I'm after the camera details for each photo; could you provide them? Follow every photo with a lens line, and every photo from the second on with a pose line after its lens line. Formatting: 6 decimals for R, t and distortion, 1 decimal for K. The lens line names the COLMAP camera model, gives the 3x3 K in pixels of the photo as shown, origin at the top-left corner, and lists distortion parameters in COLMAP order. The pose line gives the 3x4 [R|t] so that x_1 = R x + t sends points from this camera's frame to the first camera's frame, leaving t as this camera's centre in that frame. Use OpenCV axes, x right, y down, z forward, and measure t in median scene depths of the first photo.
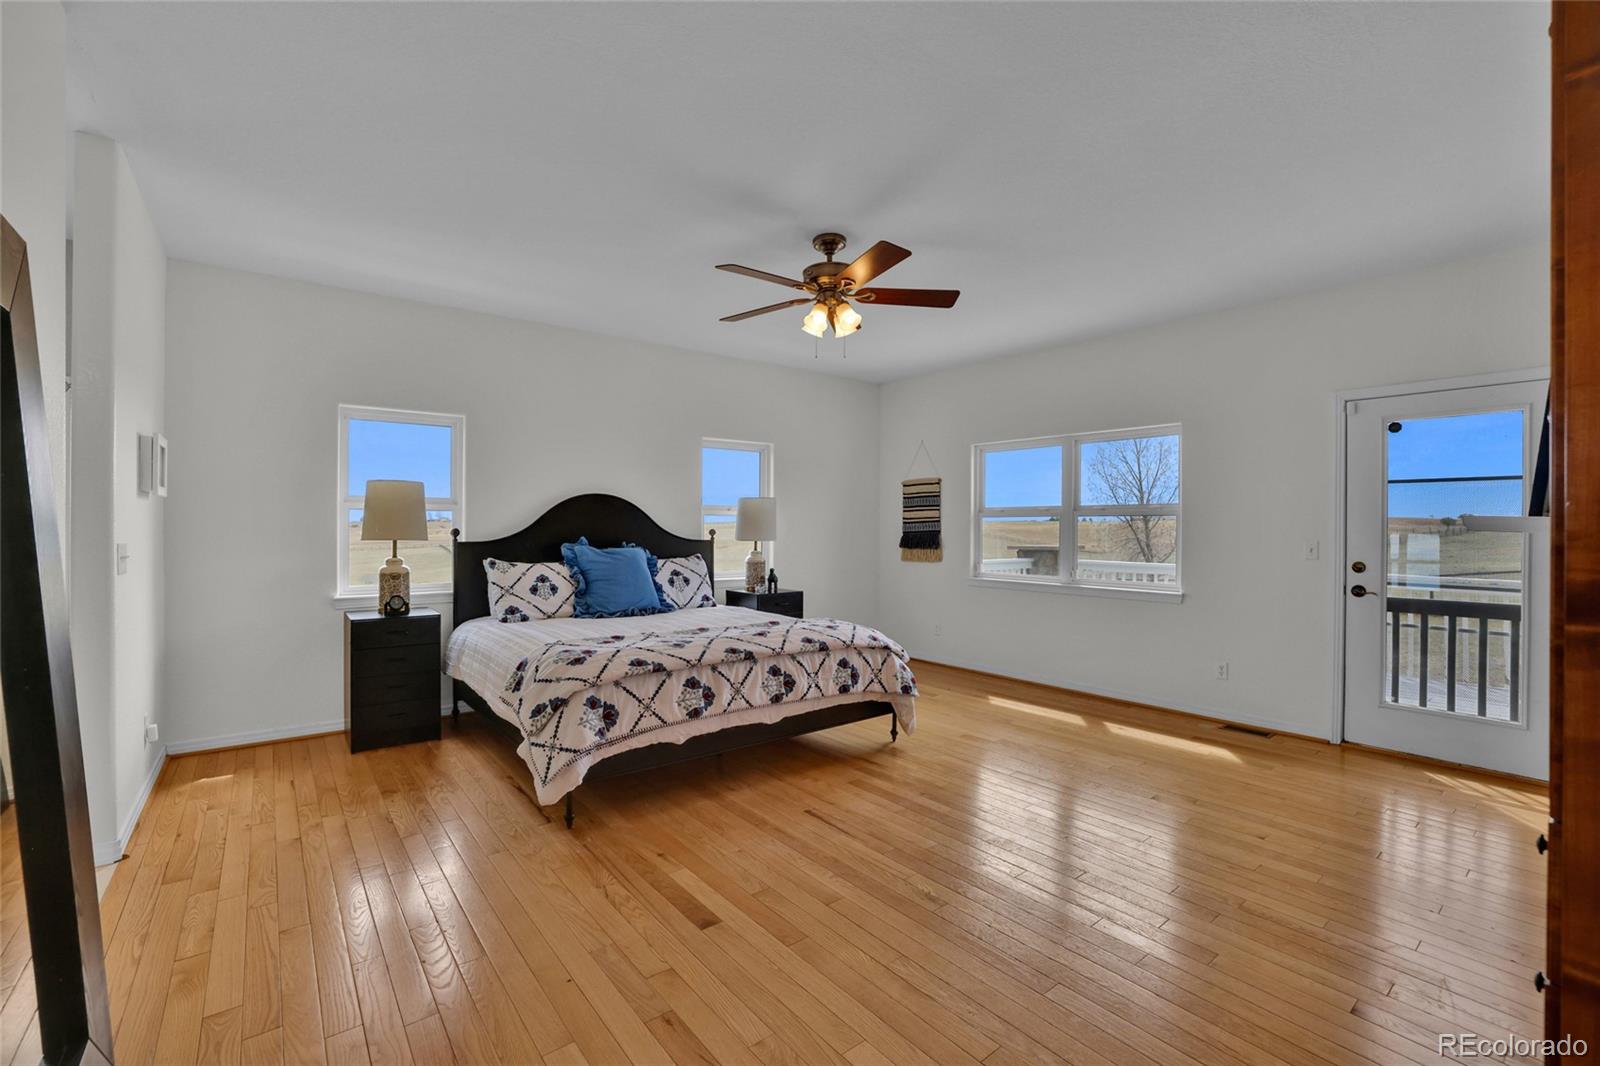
lens RADIAL K [[681.0, 0, 797.9], [0, 681.0, 527.9], [0, 0, 1]] dist [-0.040050, 0.011827]
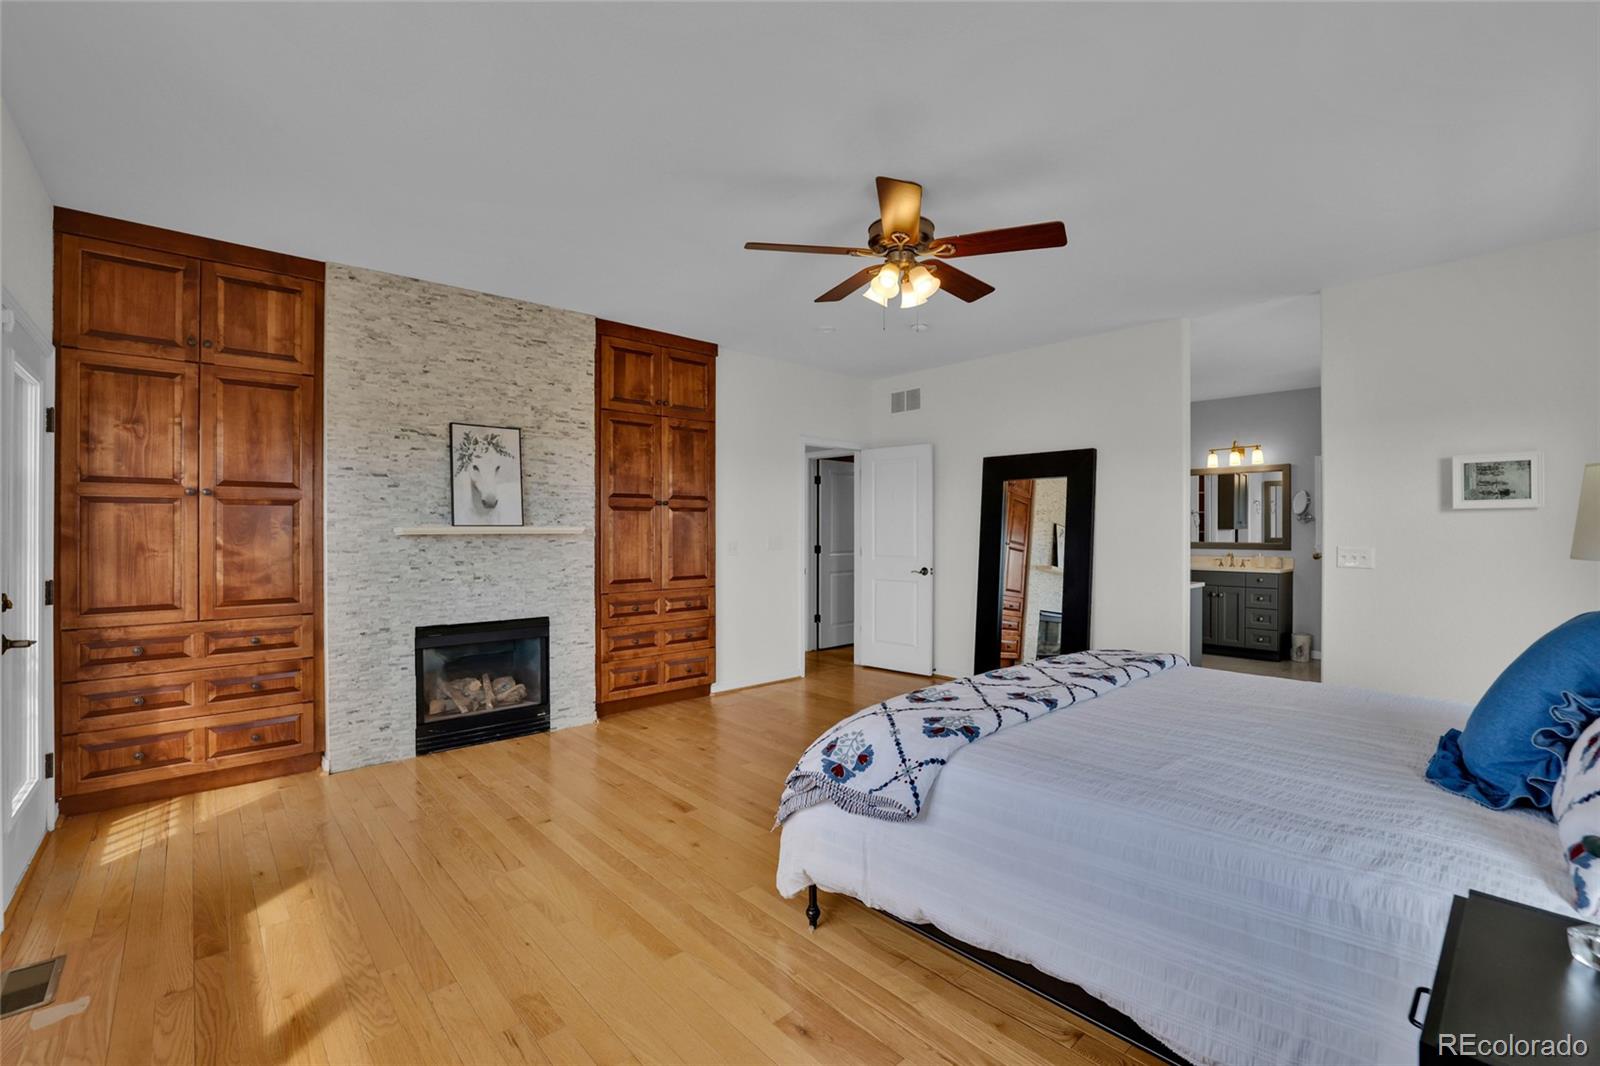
lens RADIAL K [[681.0, 0, 797.9], [0, 681.0, 527.9], [0, 0, 1]] dist [-0.040050, 0.011827]
pose [[-0.997908, -0.007513, -0.064216, 0.211251], [-0.007515, 0.999972, -0.000221, -0.013695], [0.064215, 0.000262, -0.997936, 1.726568]]
